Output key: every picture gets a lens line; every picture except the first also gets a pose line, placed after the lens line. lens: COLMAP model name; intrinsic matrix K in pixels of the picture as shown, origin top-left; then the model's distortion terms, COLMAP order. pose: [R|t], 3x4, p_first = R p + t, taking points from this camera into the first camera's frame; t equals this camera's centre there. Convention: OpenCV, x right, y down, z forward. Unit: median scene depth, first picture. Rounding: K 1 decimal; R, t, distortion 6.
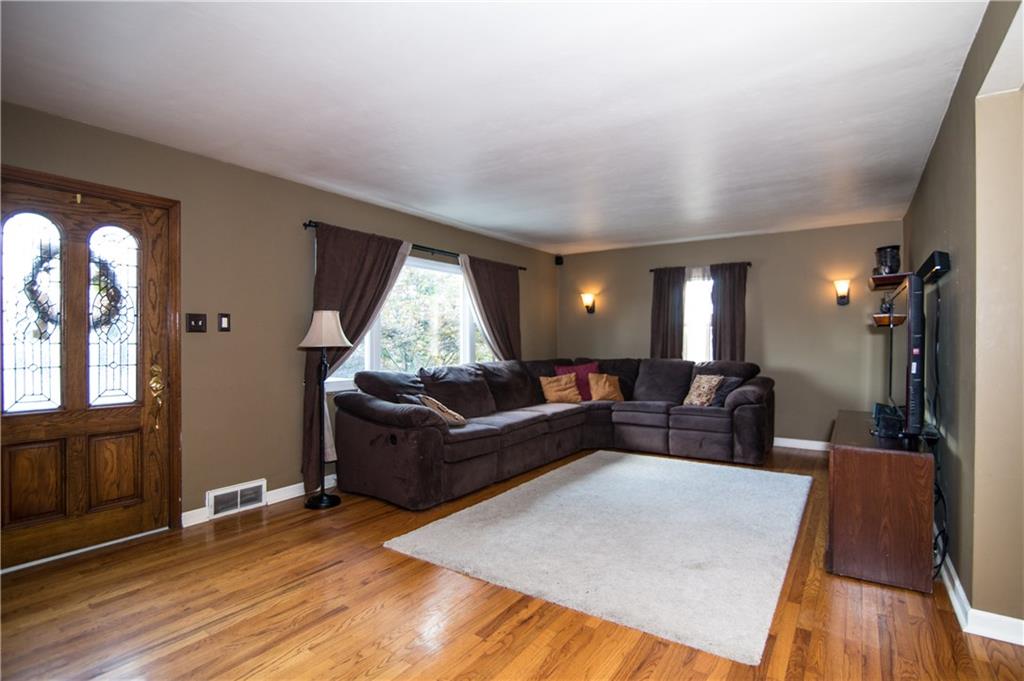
lens RADIAL K [[508.4, 0, 510.4], [0, 508.4, 341.4], [0, 0, 1]] dist [-0.003754, -0.000811]
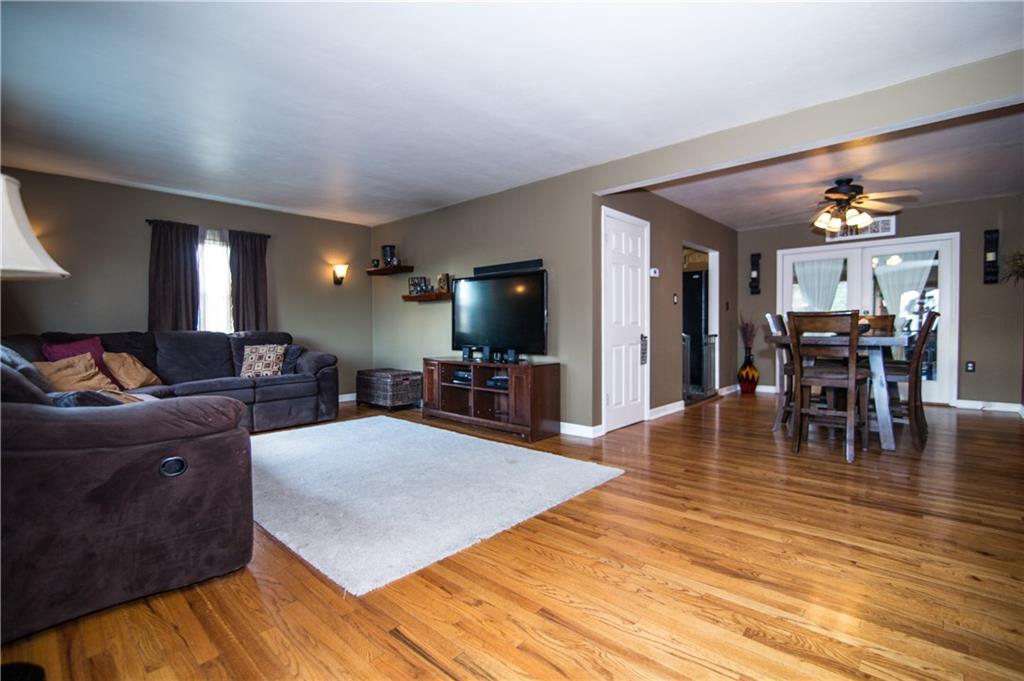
lens RADIAL K [[477.1, 0, 515.4], [0, 477.1, 339.2], [0, 0, 1]] dist [-0.021719, 0.000090]
pose [[0.132435, -0.023965, 0.990902, -0.498998], [0.008834, 0.999696, 0.022997, 0.043566], [-0.991152, 0.005708, 0.132606, 0.451834]]
